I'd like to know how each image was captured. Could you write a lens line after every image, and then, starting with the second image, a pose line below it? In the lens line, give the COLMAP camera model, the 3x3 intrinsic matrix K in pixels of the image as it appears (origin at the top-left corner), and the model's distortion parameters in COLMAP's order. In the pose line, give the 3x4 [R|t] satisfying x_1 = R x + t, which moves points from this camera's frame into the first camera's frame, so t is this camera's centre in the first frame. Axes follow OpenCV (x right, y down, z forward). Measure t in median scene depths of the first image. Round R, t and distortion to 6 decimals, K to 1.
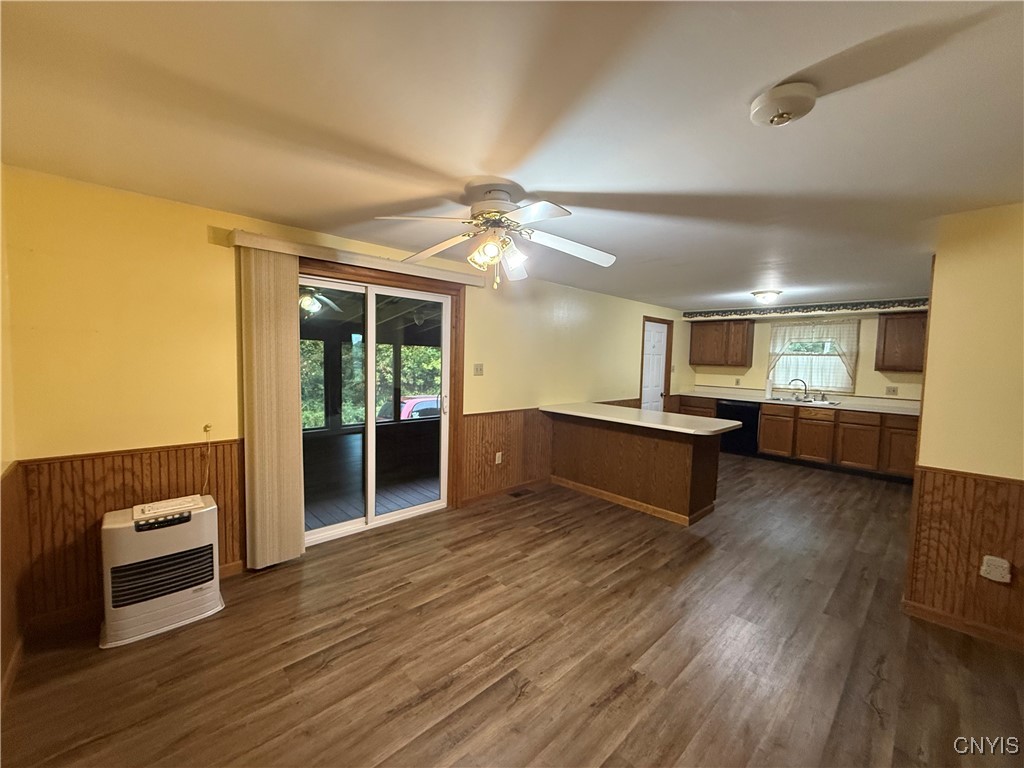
lens RADIAL K [[406.3, 0, 510.3], [0, 406.3, 384.2], [0, 0, 1]] dist [-0.001157, 0.000308]
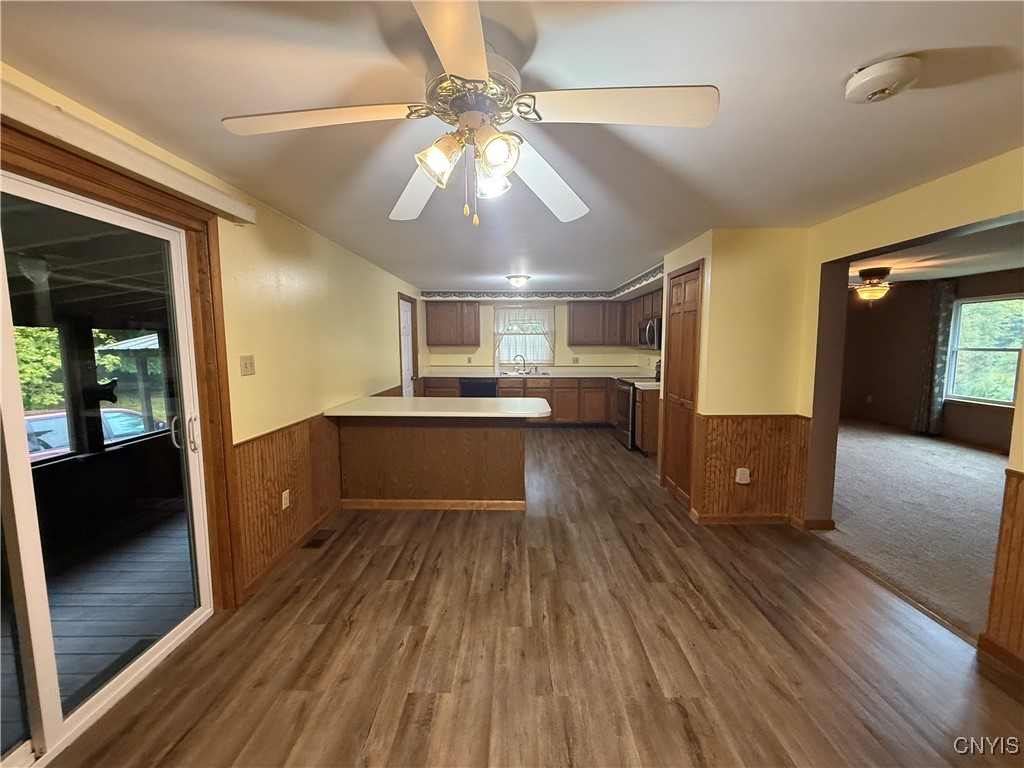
lens RADIAL K [[406.3, 0, 510.3], [0, 406.3, 384.2], [0, 0, 1]] dist [-0.001157, 0.000308]
pose [[0.694179, -0.099558, 0.712884, -0.246672], [0.066111, 0.995021, 0.074583, -0.028570], [-0.716760, -0.004645, 0.697304, 0.323360]]
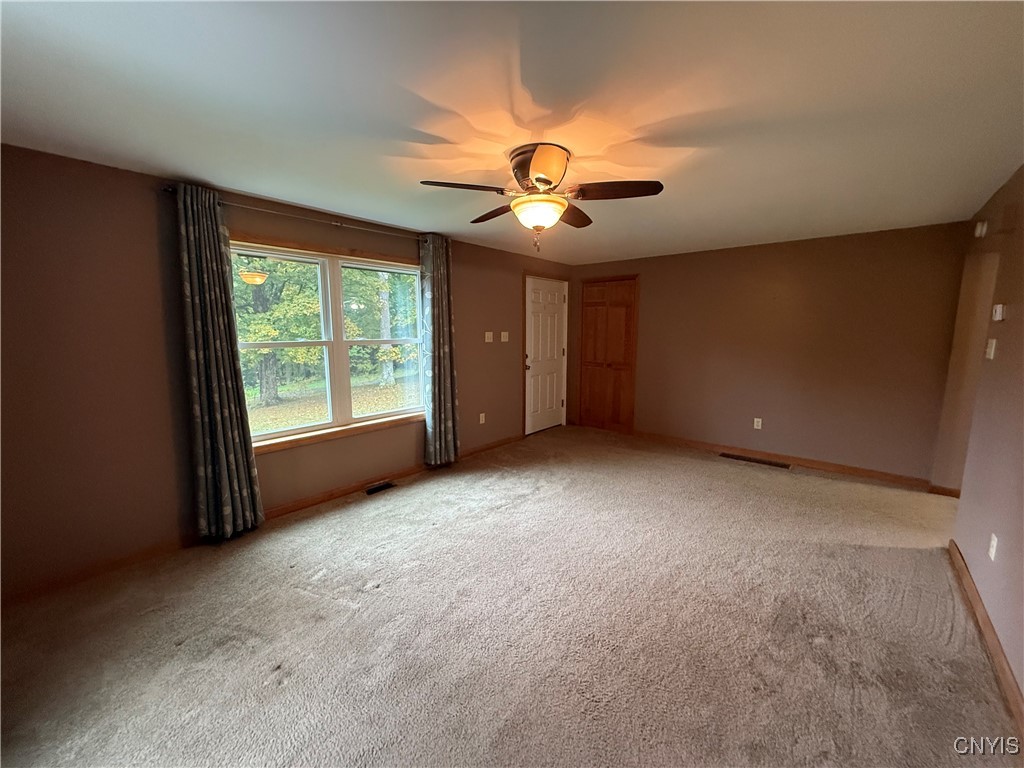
lens RADIAL K [[406.3, 0, 510.3], [0, 406.3, 384.2], [0, 0, 1]] dist [-0.001157, 0.000308]
pose [[-0.994822, -0.005530, -0.101486, 1.571975], [-0.025560, 0.980040, 0.197149, -0.026975], [0.098370, 0.198722, -0.975107, 0.968640]]
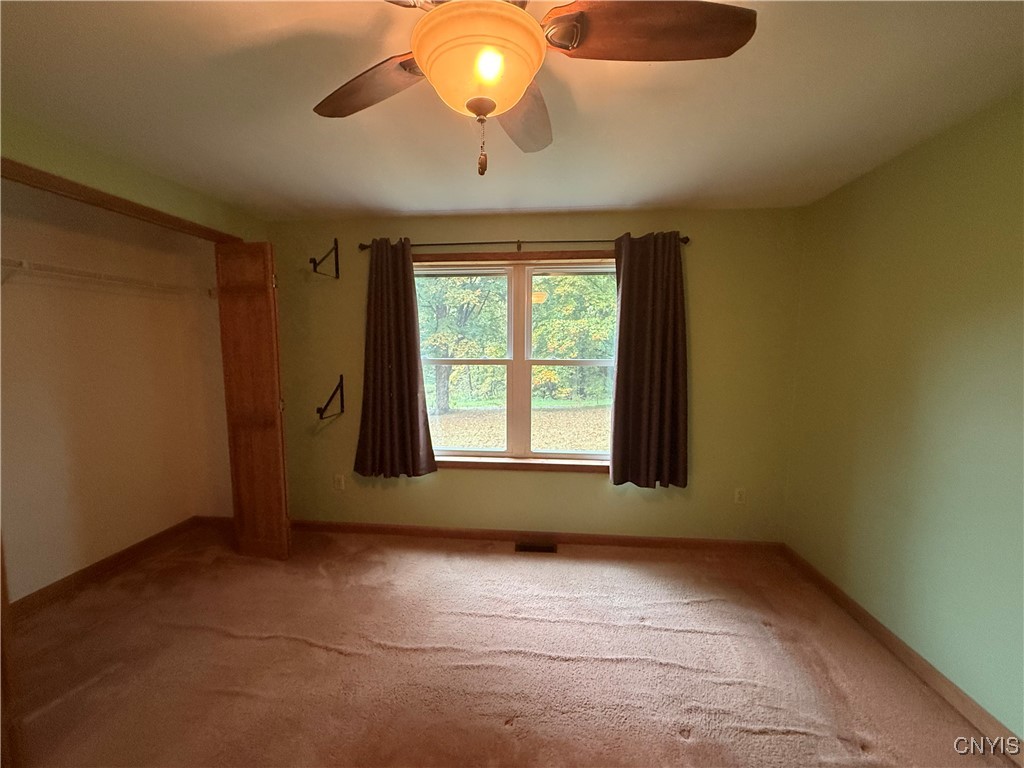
lens RADIAL K [[402.0, 0, 516.4], [0, 402.0, 383.4], [0, 0, 1]] dist [-0.000738, -0.000026]
pose [[-0.645947, -0.101017, 0.756669, 1.275997], [0.026995, 0.987563, 0.154887, -0.009566], [-0.762905, 0.120475, -0.635186, 0.537377]]
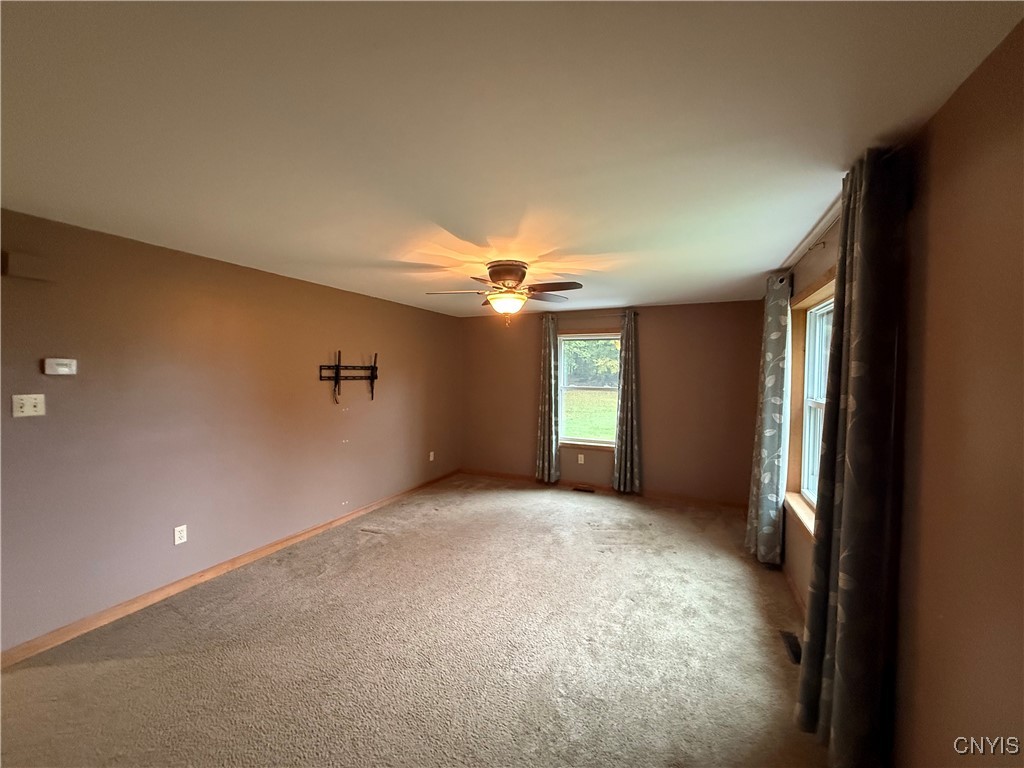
lens RADIAL K [[406.3, 0, 510.3], [0, 406.3, 384.2], [0, 0, 1]] dist [-0.001157, 0.000308]
pose [[0.924008, -0.021487, 0.381769, 1.184767], [0.031154, 0.999331, -0.019157, 0.026032], [-0.381102, 0.029595, 0.924059, -0.318494]]
